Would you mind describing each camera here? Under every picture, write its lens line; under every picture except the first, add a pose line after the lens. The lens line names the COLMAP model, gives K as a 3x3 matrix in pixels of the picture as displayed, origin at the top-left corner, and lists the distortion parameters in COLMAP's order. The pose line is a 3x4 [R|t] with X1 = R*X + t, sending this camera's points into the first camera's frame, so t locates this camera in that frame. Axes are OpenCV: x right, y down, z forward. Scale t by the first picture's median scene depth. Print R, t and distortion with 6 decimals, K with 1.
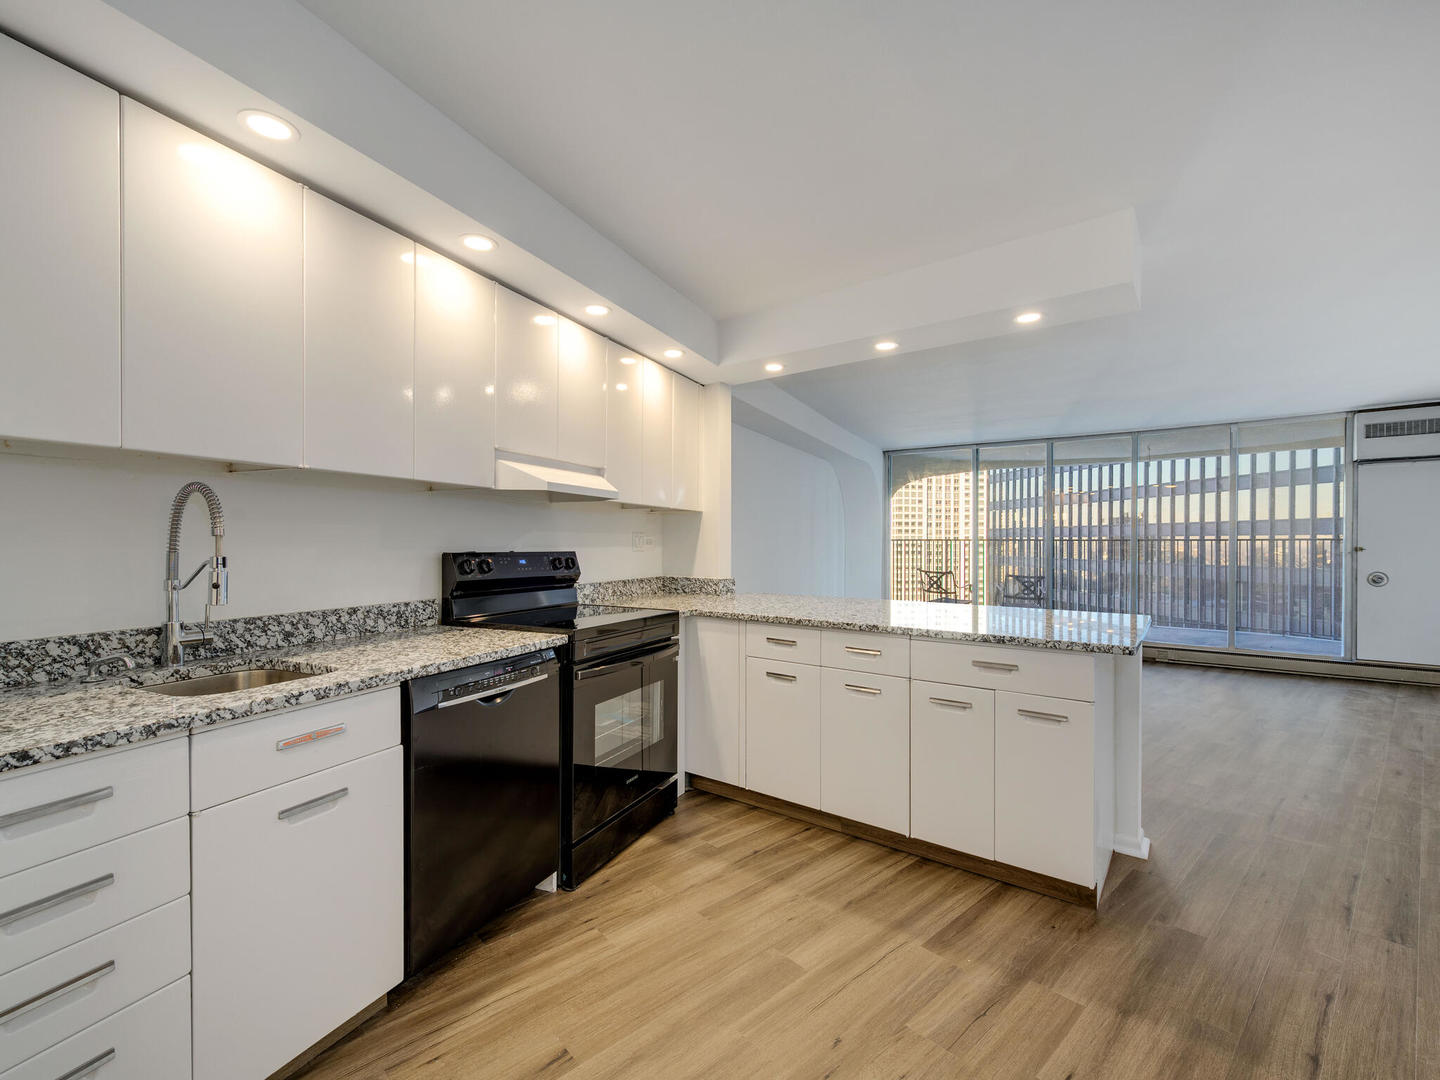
lens RADIAL K [[635.3, 0, 726.9], [0, 635.3, 548.0], [0, 0, 1]] dist [0.002277, -0.000749]
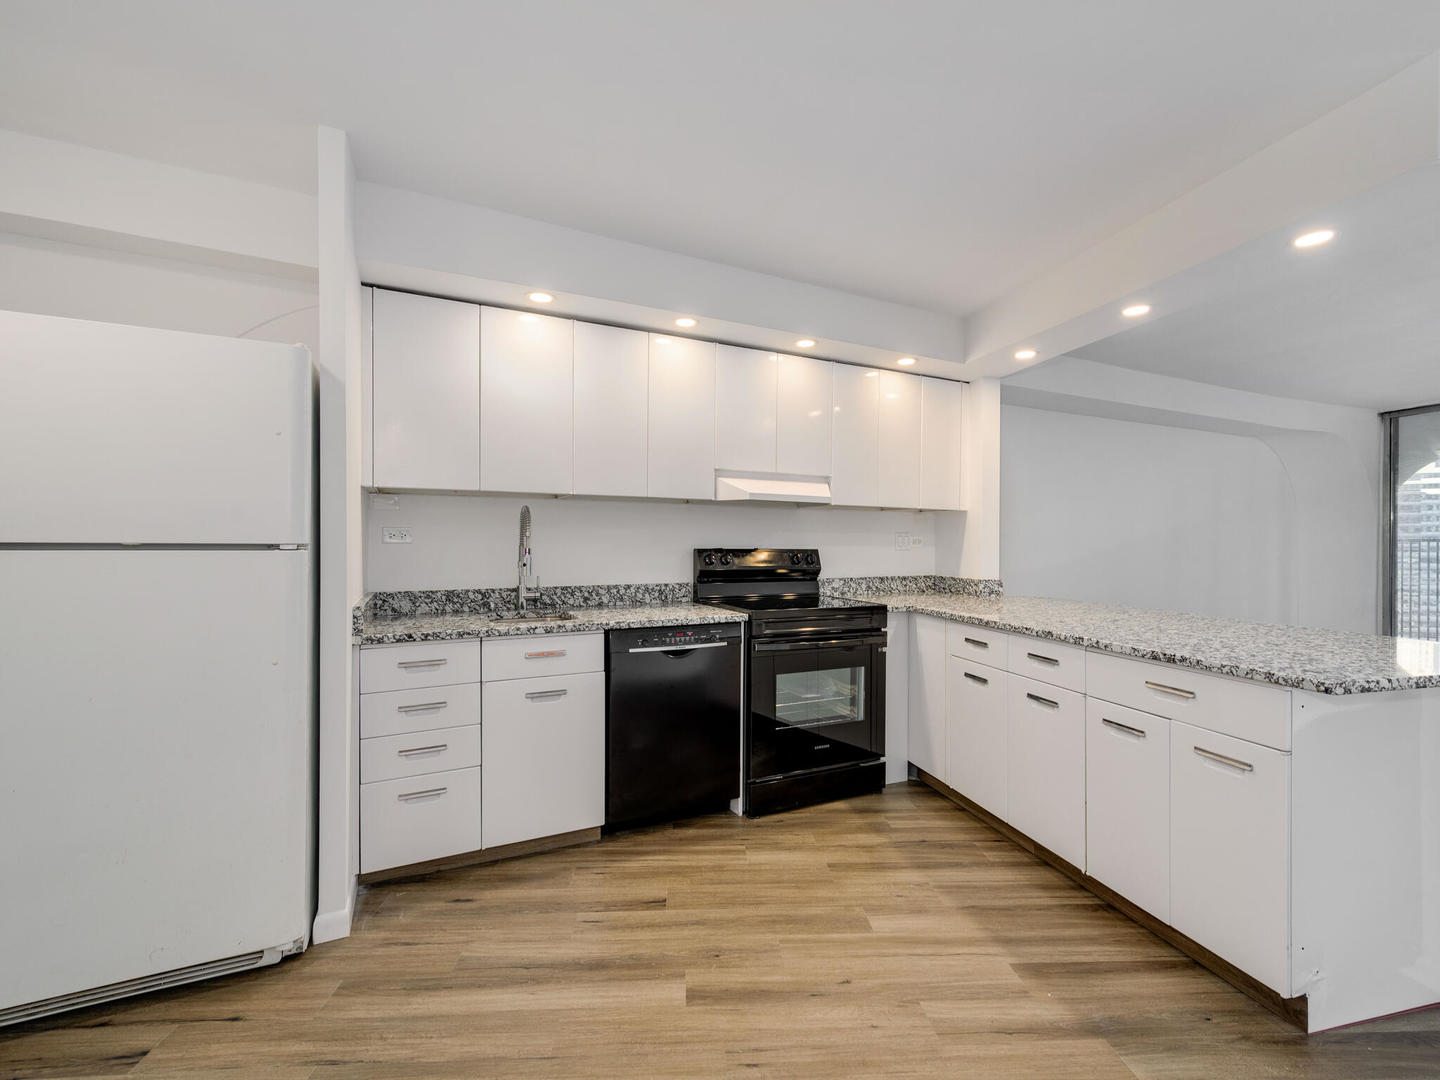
lens RADIAL K [[635.3, 0, 714.5], [0, 635.3, 547.4], [0, 0, 1]] dist [0.002277, -0.000749]
pose [[0.775420, 0.007616, -0.631400, 0.501259], [-0.008434, 0.999963, 0.001703, 0.002518], [0.631390, 0.004004, 0.775455, -0.020569]]
